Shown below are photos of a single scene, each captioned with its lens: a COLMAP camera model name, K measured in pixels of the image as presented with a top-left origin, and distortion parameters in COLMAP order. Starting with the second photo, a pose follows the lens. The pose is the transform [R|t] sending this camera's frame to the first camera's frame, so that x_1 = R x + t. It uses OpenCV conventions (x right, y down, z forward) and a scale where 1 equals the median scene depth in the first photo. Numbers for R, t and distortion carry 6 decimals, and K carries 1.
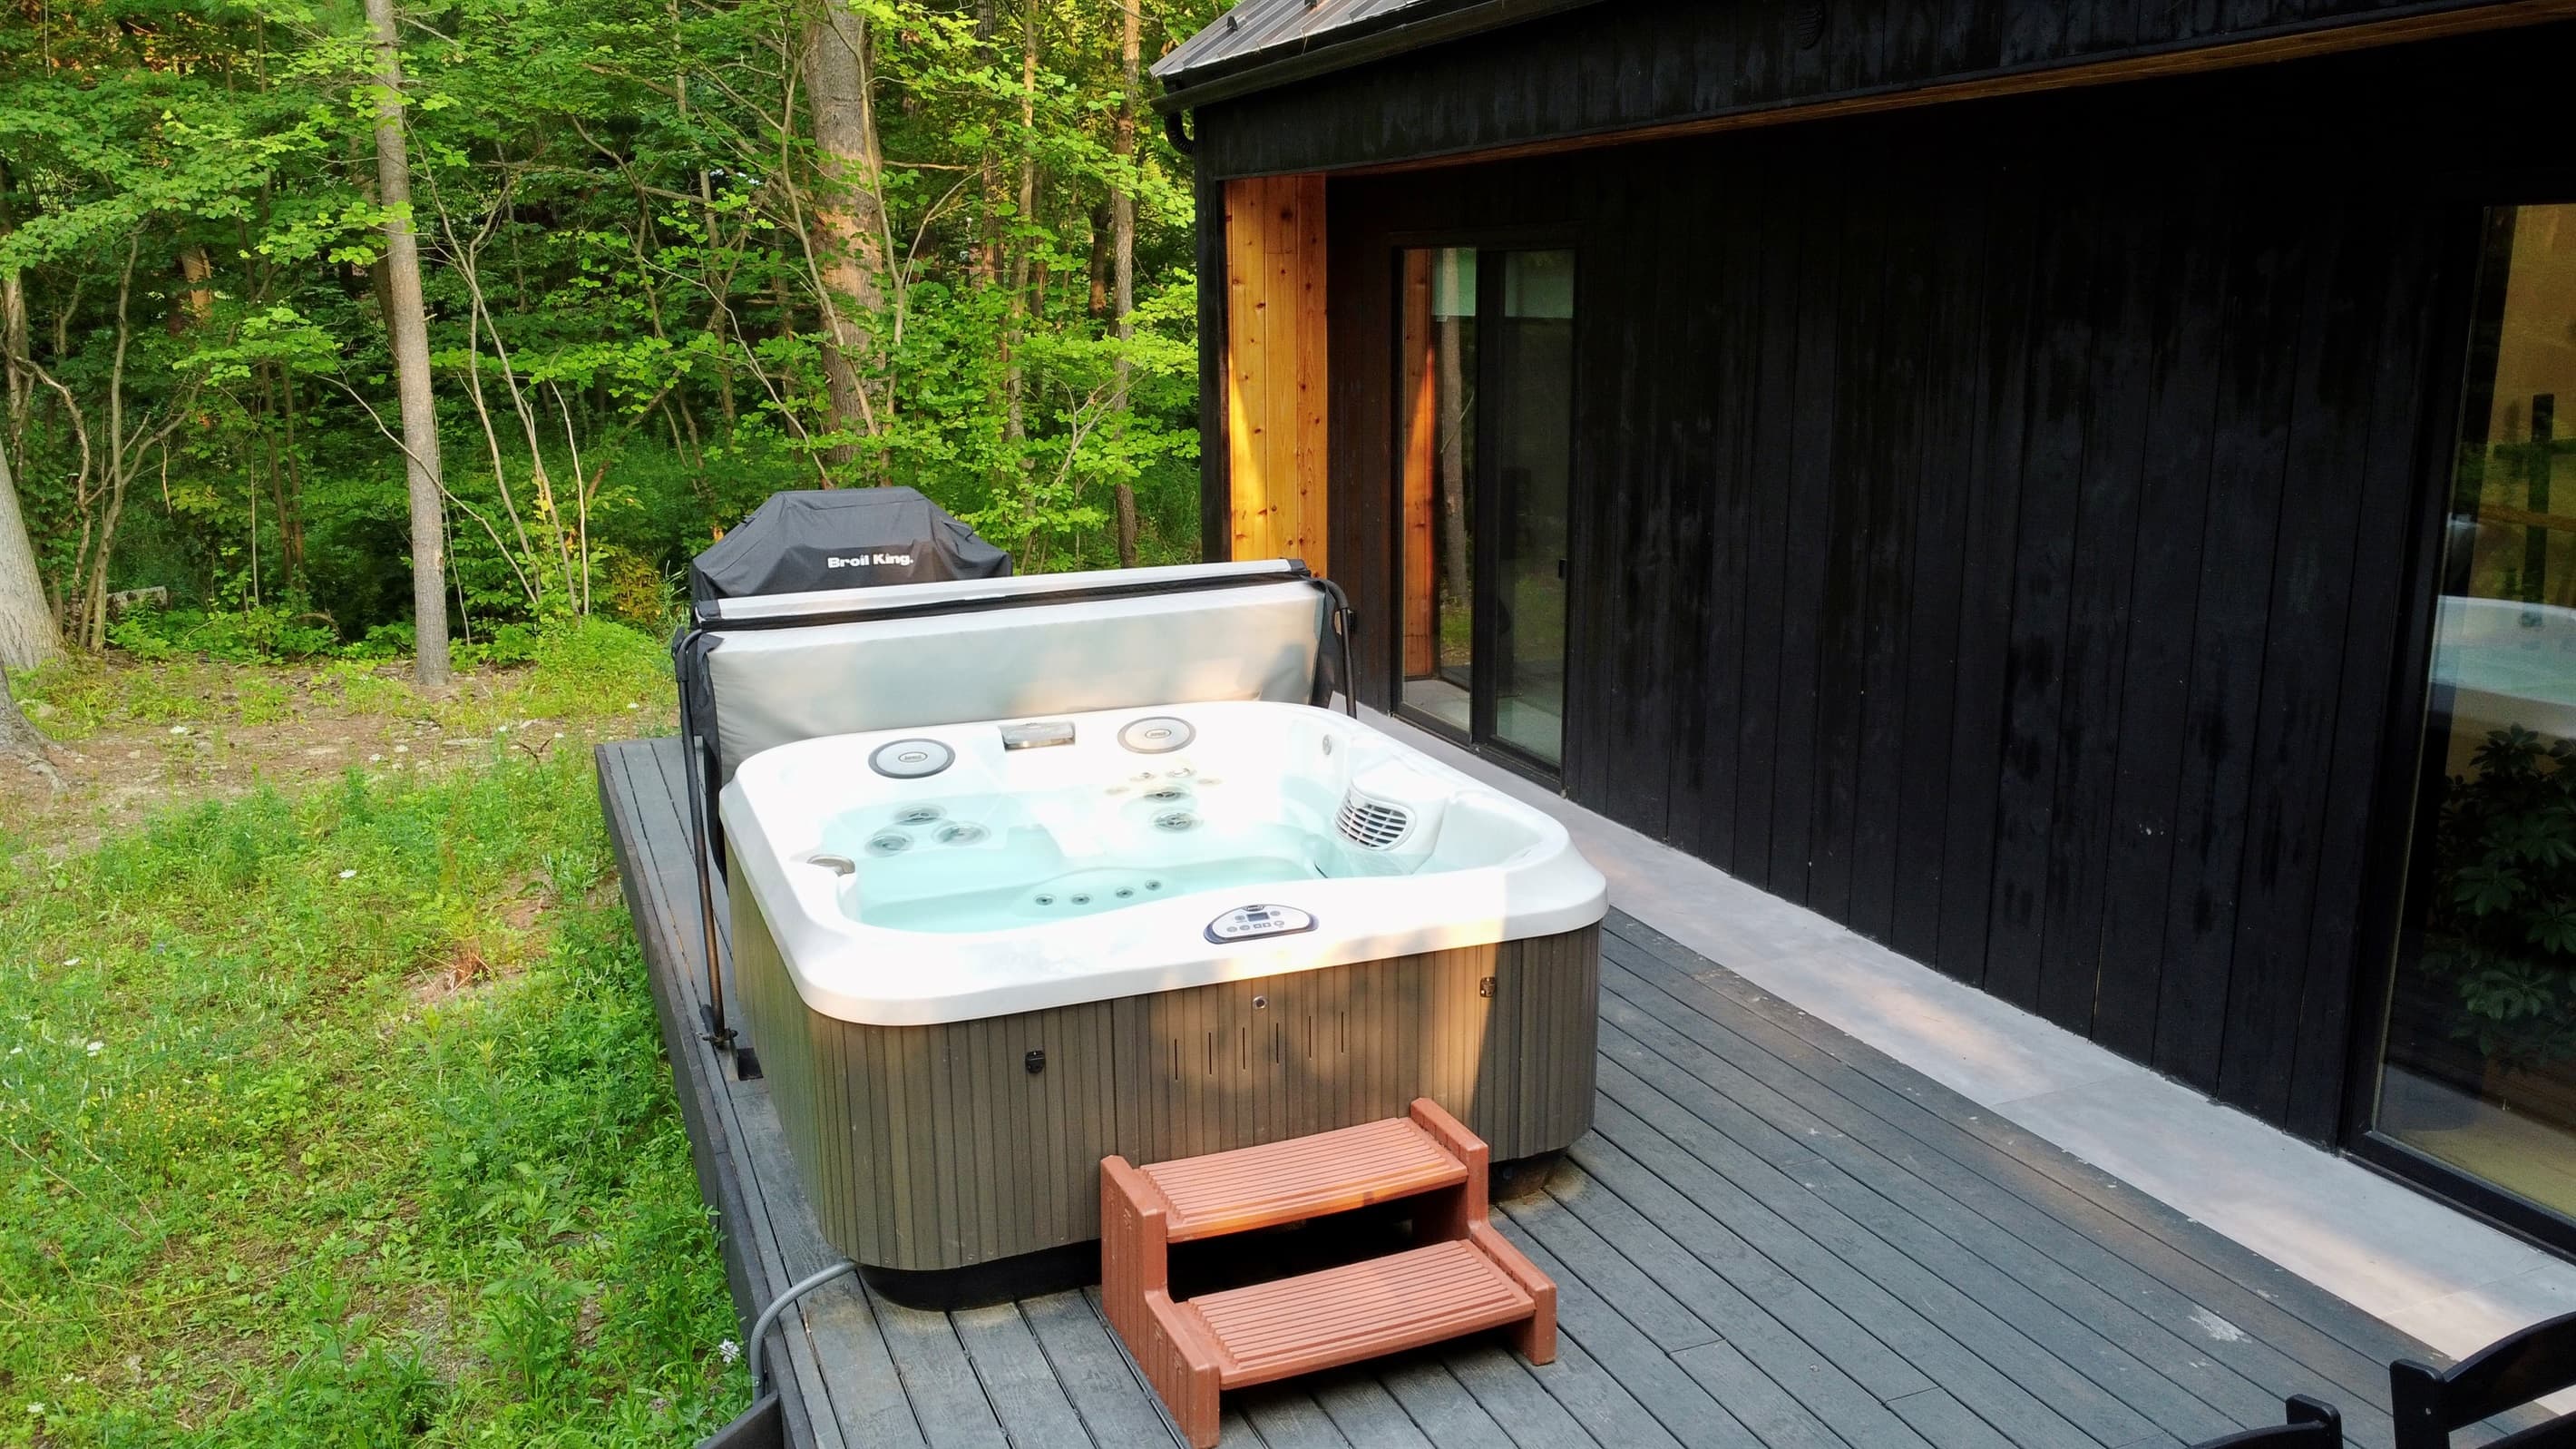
lens RADIAL K [[1943.6, 0, 1288.0], [0, 1943.6, 724.5], [0, 0, 1]] dist [0.001395, -0.010377]
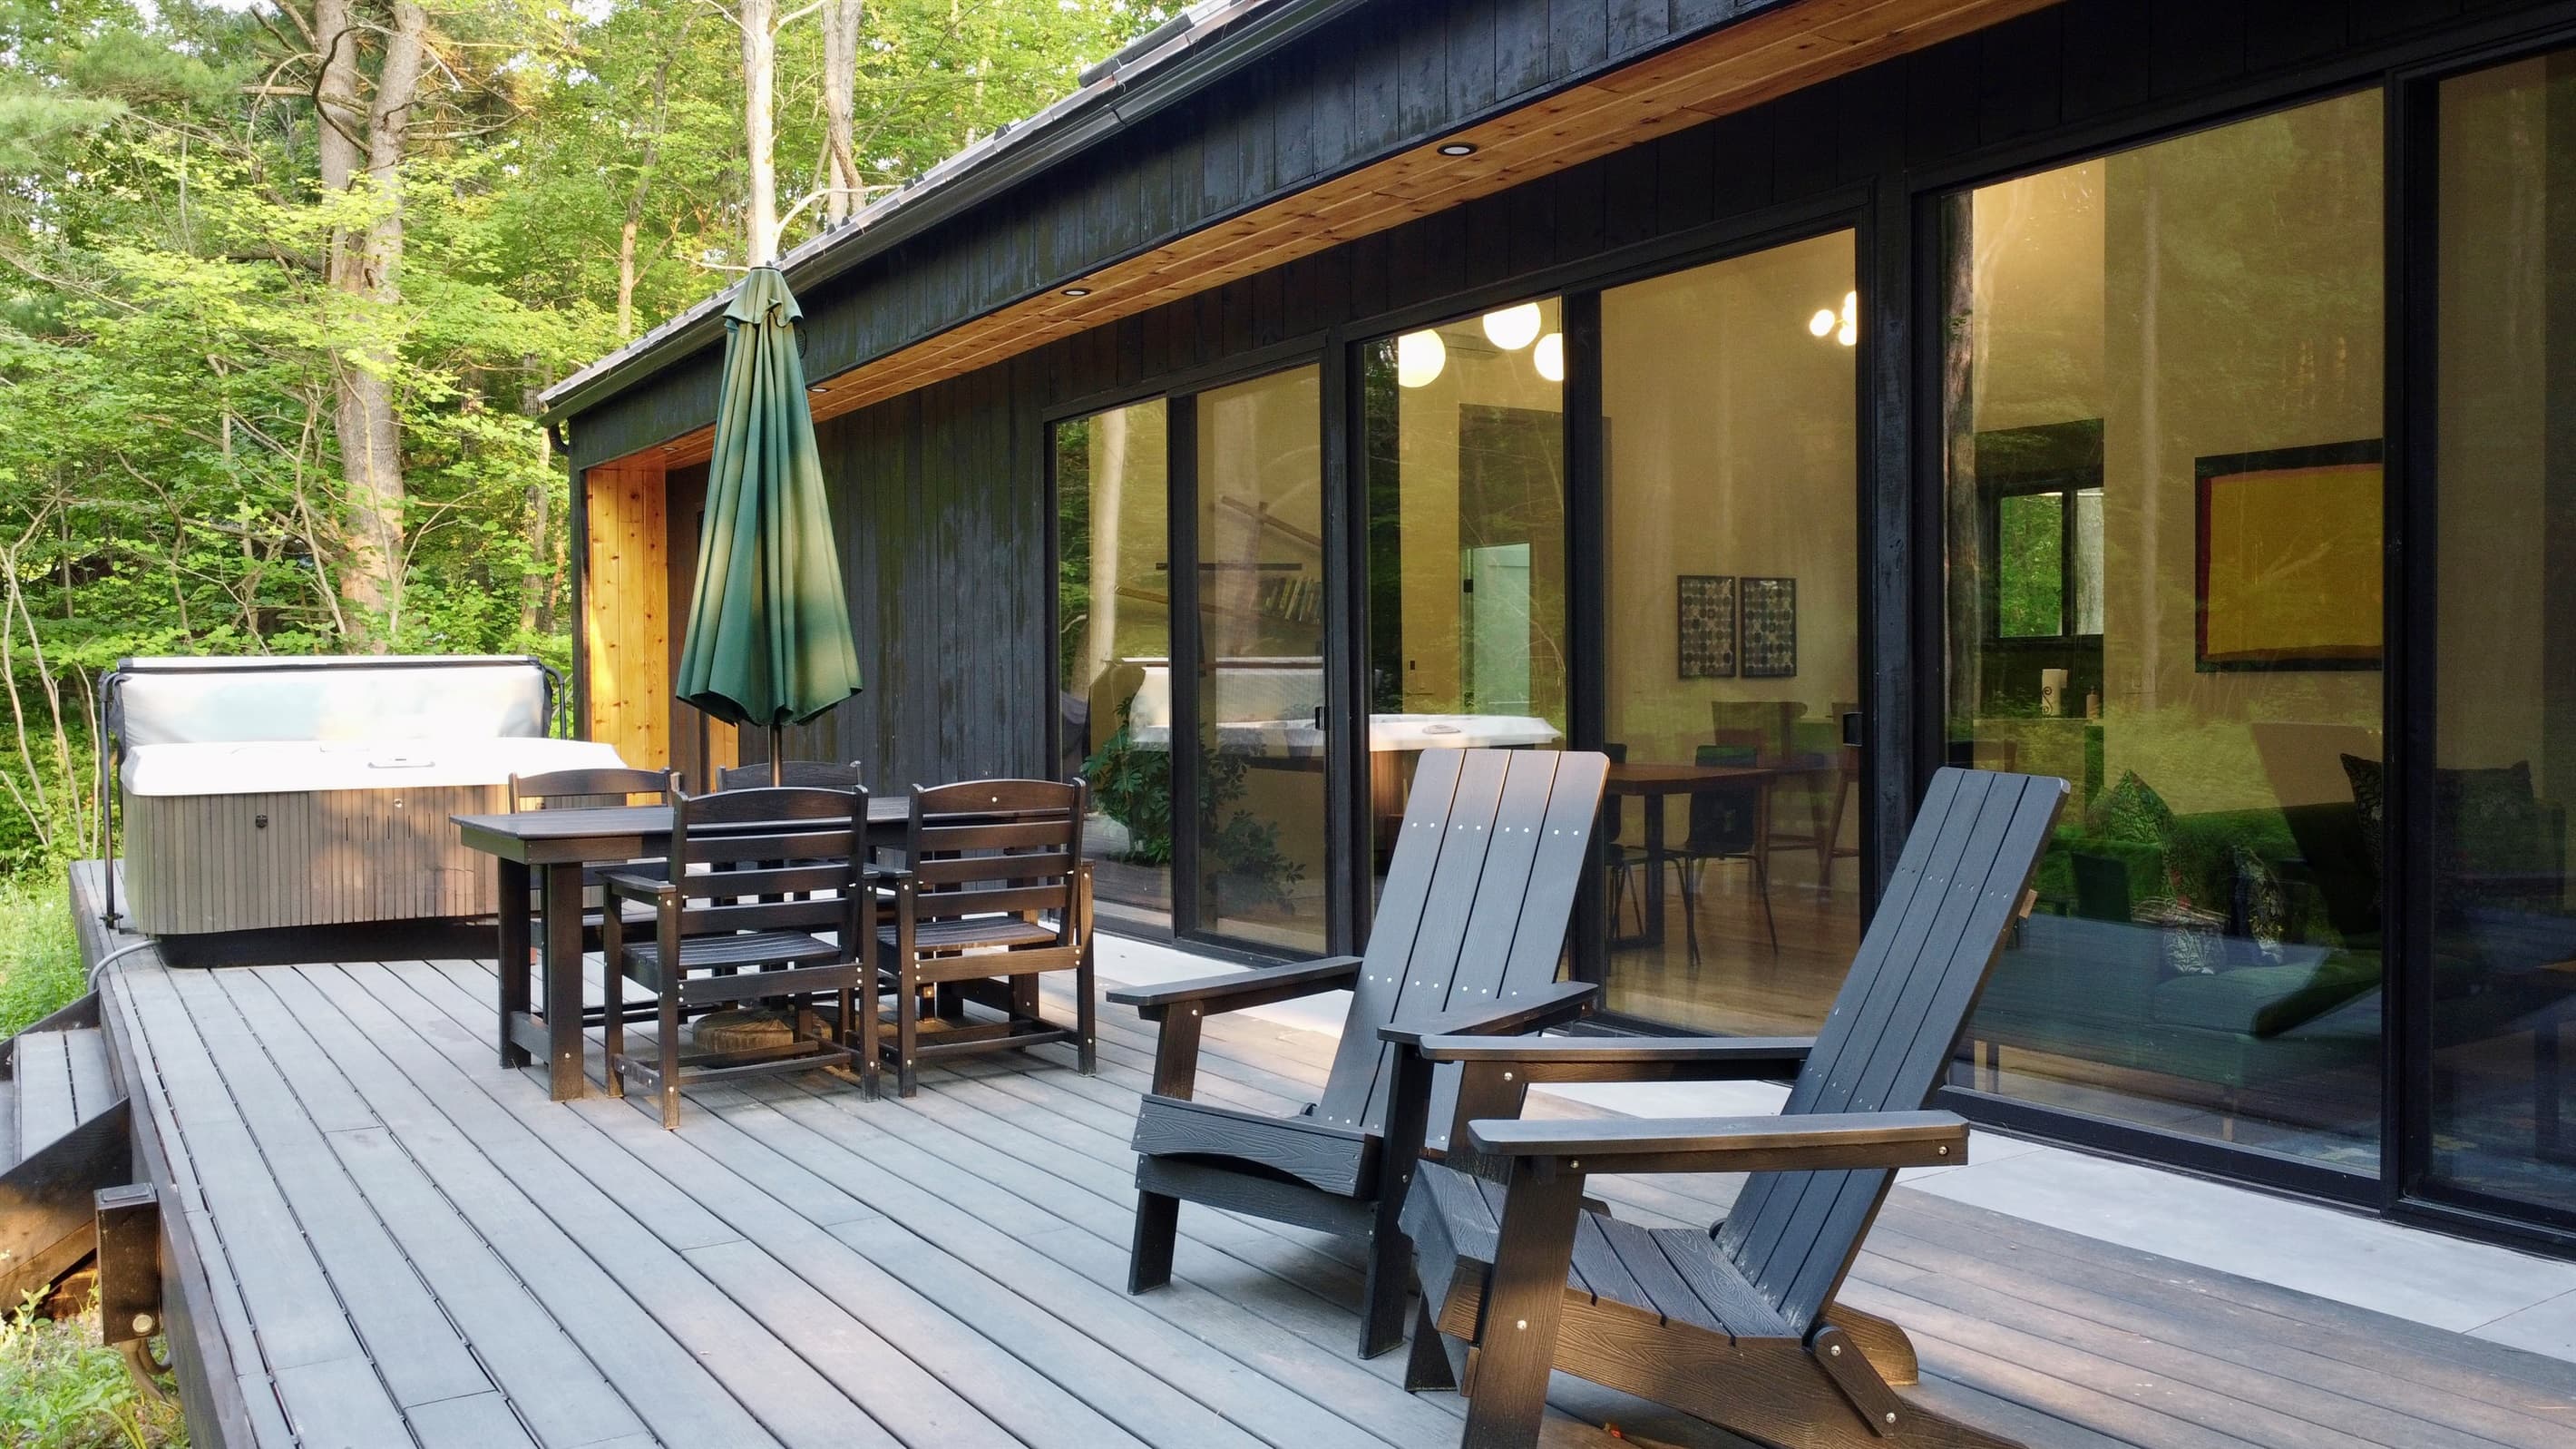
lens RADIAL K [[1943.6, 0, 1288.0], [0, 1943.6, 724.5], [0, 0, 1]] dist [0.001395, -0.010377]
pose [[0.983121, -0.003200, 0.182927, 0.206343], [0.040076, 0.979331, -0.198252, 0.200822], [-0.178512, 0.202237, 0.962930, -0.417791]]
